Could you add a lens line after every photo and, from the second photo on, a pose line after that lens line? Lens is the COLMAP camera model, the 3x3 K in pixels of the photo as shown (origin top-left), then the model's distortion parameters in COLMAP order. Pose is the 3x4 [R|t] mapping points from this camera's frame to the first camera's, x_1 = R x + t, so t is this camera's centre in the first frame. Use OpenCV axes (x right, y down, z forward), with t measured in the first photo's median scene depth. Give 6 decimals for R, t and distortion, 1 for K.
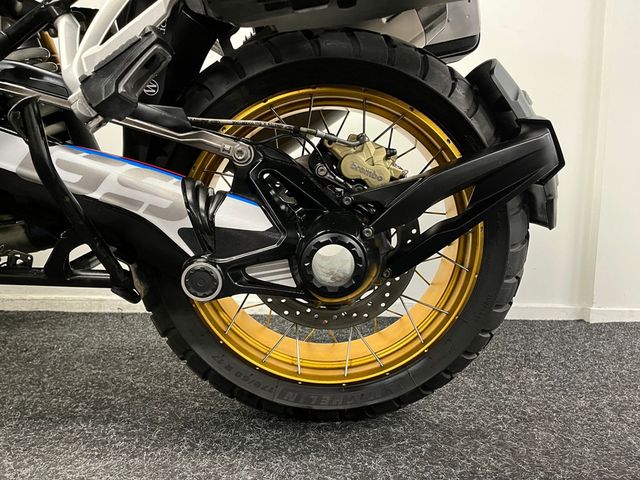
lens RADIAL K [[477.5, 0, 320.0], [0, 477.5, 240.0], [0, 0, 1]] dist [0.047257, -0.067245]
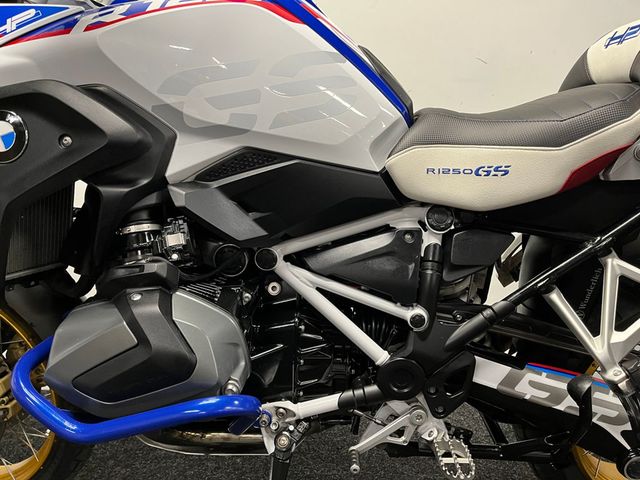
lens RADIAL K [[477.5, 0, 320.0], [0, 477.5, 240.0], [0, 0, 1]] dist [0.047257, -0.067245]
pose [[0.997922, -0.021453, -0.060754, -0.932087], [0.023574, 0.999129, 0.034420, -0.559156], [0.059963, -0.035781, 0.997559, -0.346879]]
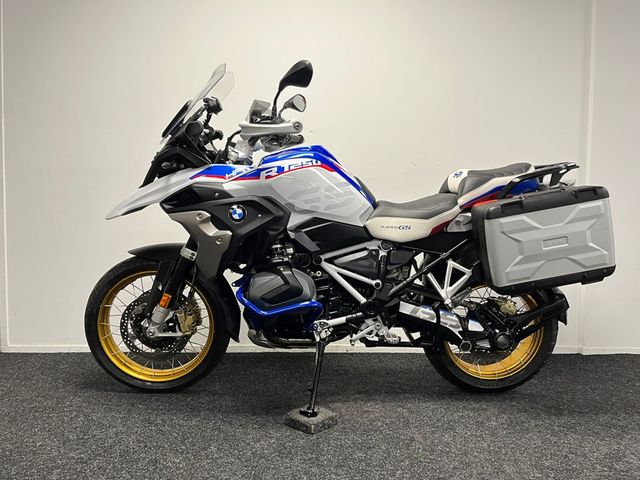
lens RADIAL K [[497.8, 0, 320.0], [0, 497.8, 240.0], [0, 0, 1]] dist [0.031591, -0.003560]
pose [[0.999751, -0.011672, 0.018998, -1.181461], [0.012561, 0.998799, -0.047350, -0.453780], [-0.018422, 0.047576, 0.998698, -2.264436]]
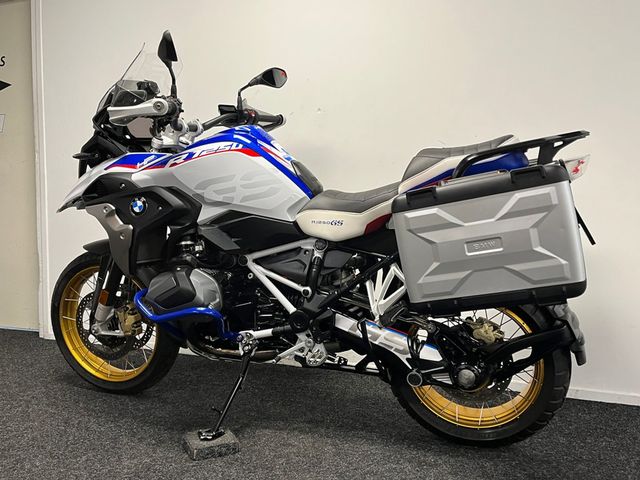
lens RADIAL K [[564.8, 0, 330.9], [0, 564.8, 240.1], [0, 0, 1]] dist [0.040775, -0.008442]
pose [[0.937628, 0.007469, -0.347561, 0.346020], [-0.022944, 0.998919, -0.040429, -0.471730], [0.346883, 0.045882, 0.936785, -1.836865]]
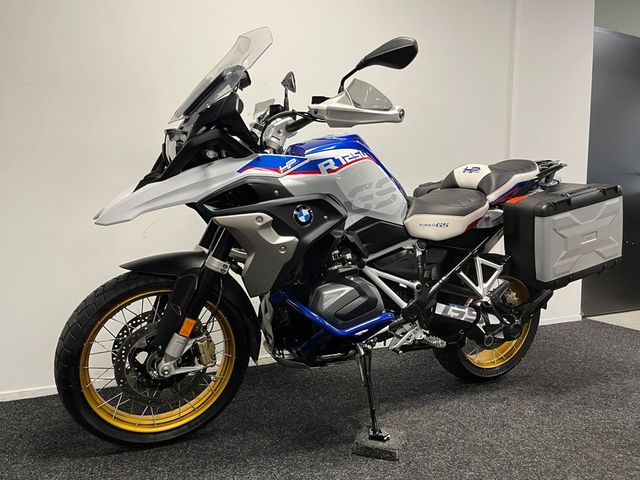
lens RADIAL K [[497.8, 0, 320.0], [0, 497.8, 240.0], [0, 0, 1]] dist [0.031591, -0.003560]
pose [[0.909585, -0.050894, 0.412389, -2.476741], [0.056039, 0.998429, -0.000382, -0.621633], [-0.411721, 0.023457, 0.911008, -1.593558]]
